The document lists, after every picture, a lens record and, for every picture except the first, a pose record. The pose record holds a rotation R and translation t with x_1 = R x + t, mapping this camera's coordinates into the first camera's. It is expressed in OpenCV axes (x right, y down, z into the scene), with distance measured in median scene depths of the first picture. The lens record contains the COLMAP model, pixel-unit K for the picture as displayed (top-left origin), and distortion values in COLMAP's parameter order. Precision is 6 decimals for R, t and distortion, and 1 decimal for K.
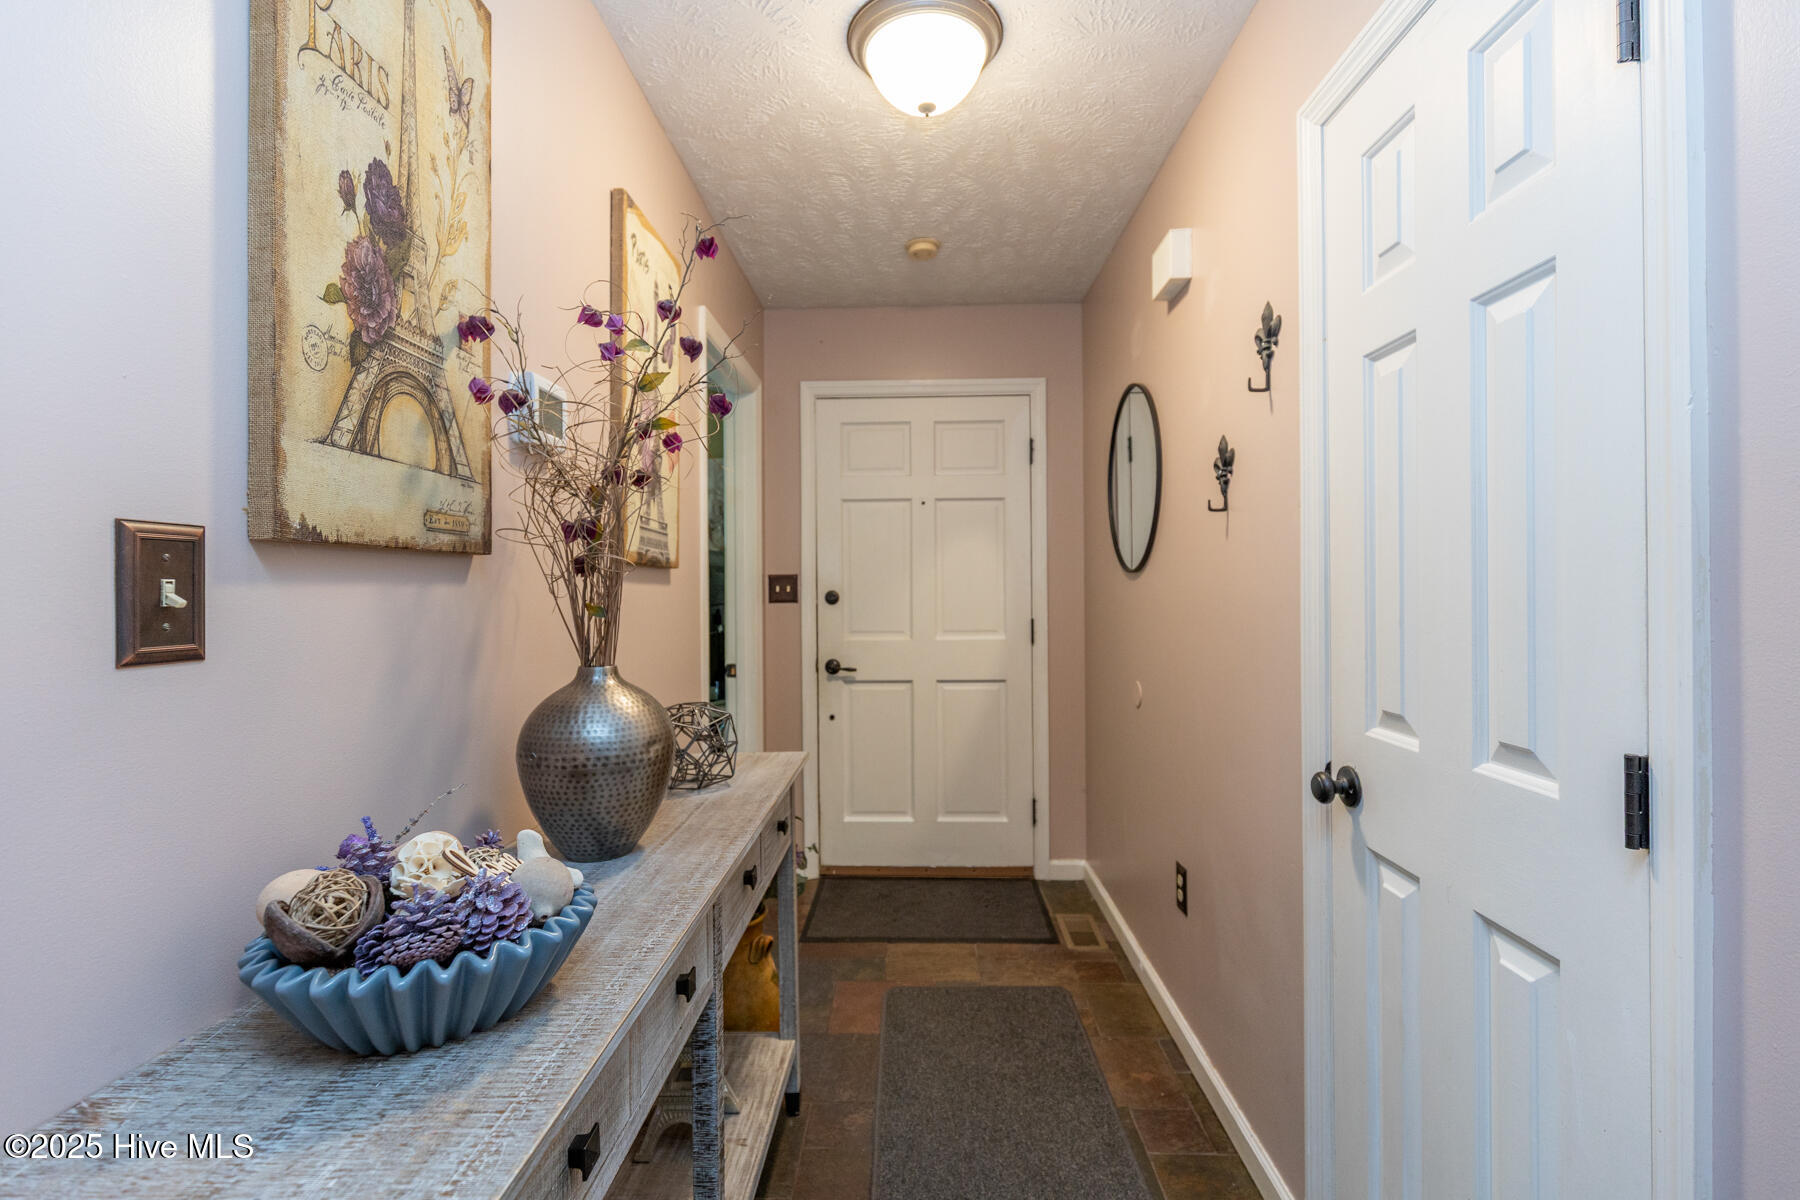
lens RADIAL K [[818.3, 0, 901.0], [0, 818.3, 592.3], [0, 0, 1]] dist [0.002553, 0.000214]
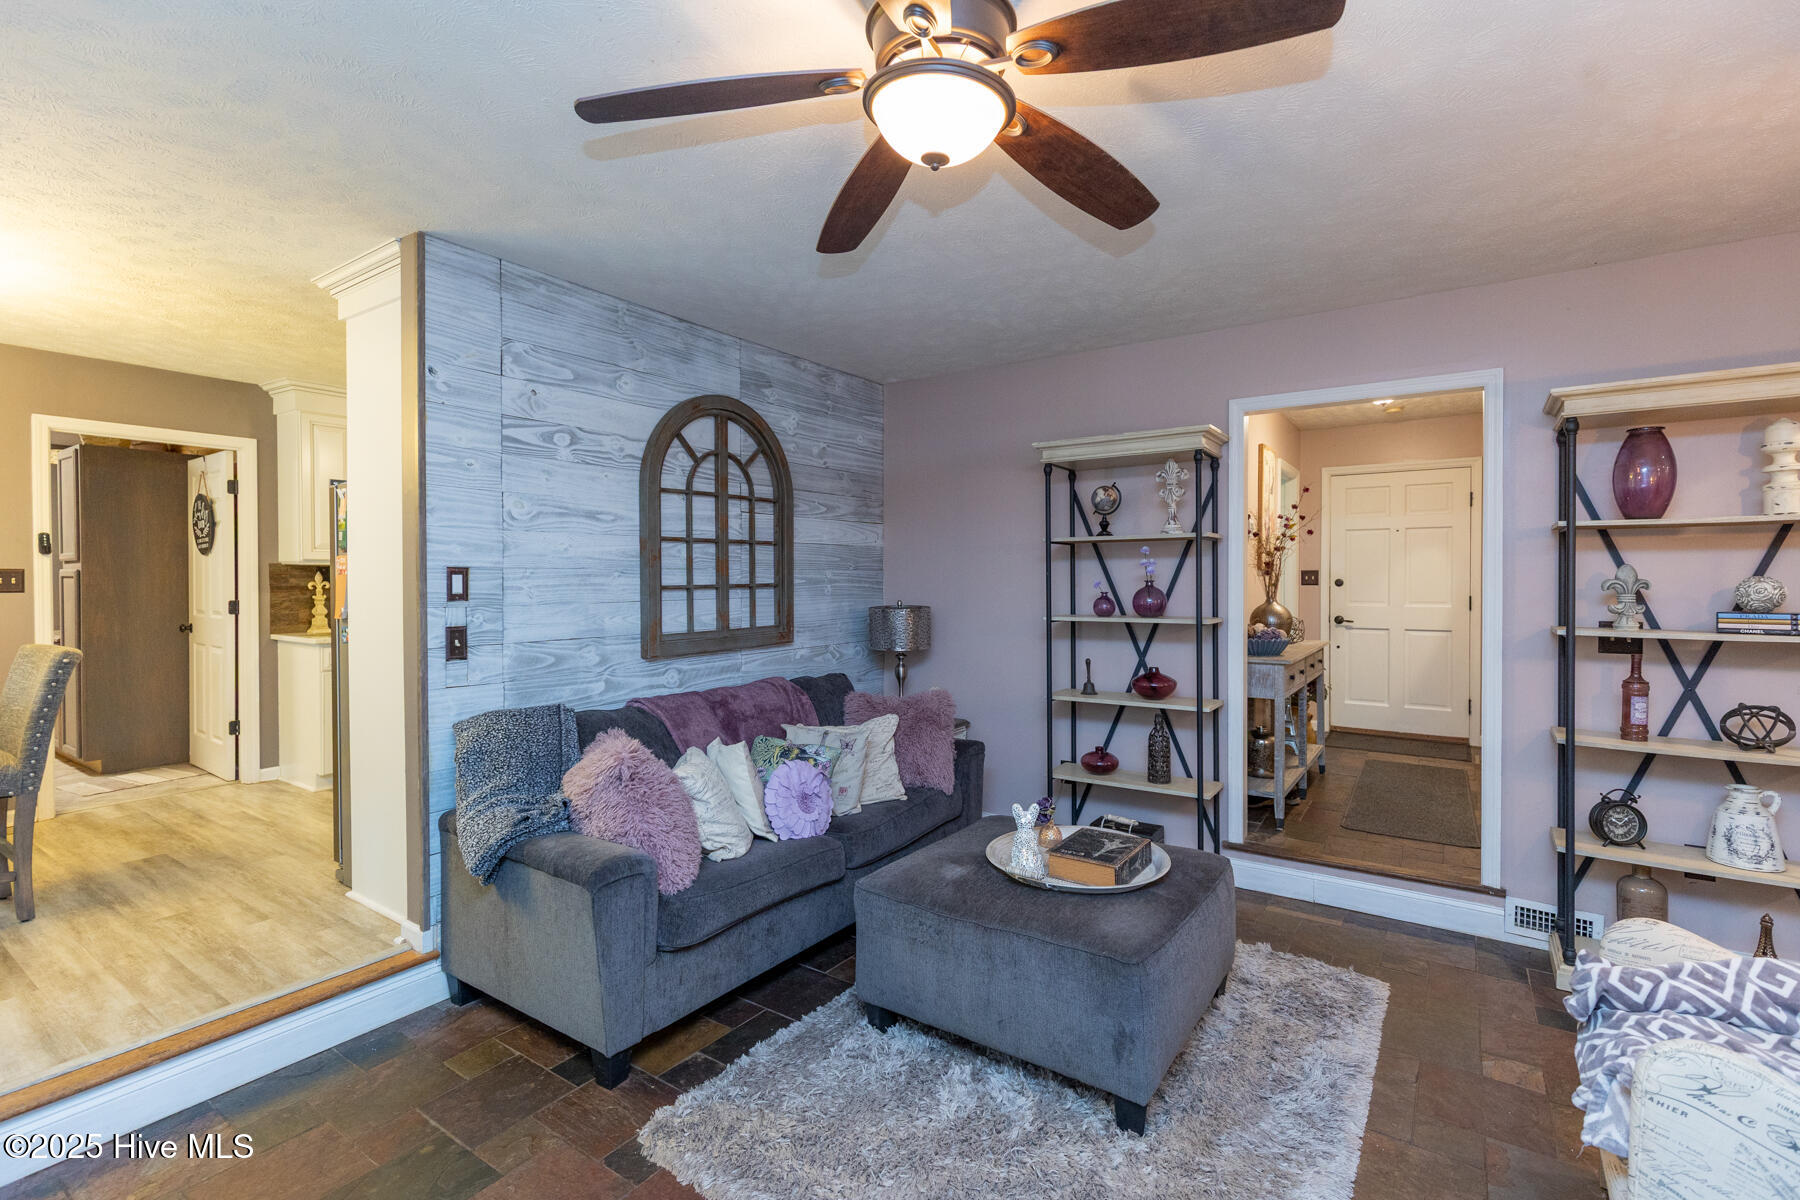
lens RADIAL K [[797.2, 0, 900.0], [0, 797.2, 600.0], [0, 0, 1]] dist [0.001080, 0.000054]
pose [[0.834525, 0.019514, -0.550625, 0.081305], [-0.004949, 0.999598, 0.027926, 0.000273], [0.550949, -0.020580, 0.834285, -1.065287]]
